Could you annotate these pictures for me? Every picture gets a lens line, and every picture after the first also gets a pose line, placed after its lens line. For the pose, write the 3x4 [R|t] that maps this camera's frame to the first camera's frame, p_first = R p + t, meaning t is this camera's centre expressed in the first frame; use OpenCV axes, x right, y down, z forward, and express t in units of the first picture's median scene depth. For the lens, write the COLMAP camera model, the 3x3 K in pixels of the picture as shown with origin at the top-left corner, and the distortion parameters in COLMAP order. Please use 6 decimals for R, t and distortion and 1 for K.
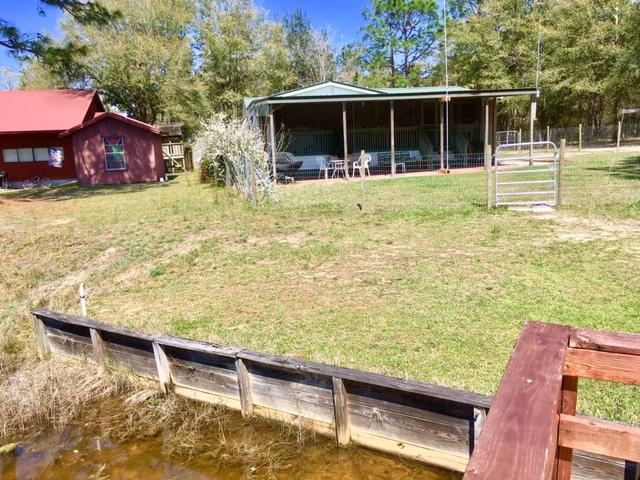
lens RADIAL K [[537.1, 0, 318.7], [0, 537.1, 238.5], [0, 0, 1]] dist [0.067061, -0.047481]
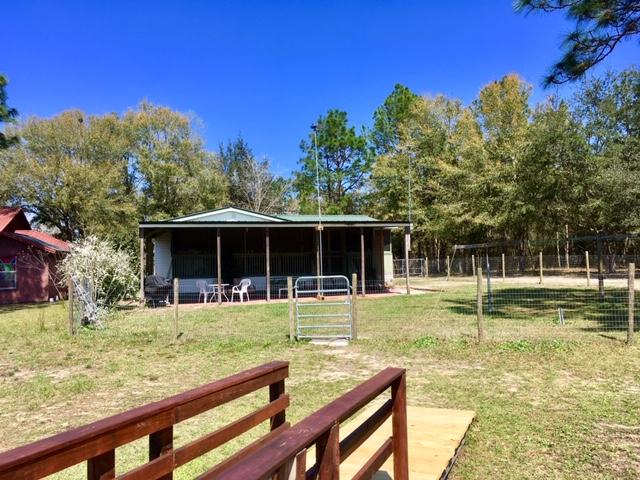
lens RADIAL K [[537.1, 0, 320.5], [0, 537.1, 244.9], [0, 0, 1]] dist [0.067061, -0.047481]
pose [[0.998526, 0.026352, 0.047443, 0.141159], [-0.015949, 0.978087, -0.207585, -0.010870], [-0.051874, 0.206522, 0.977066, 0.005473]]
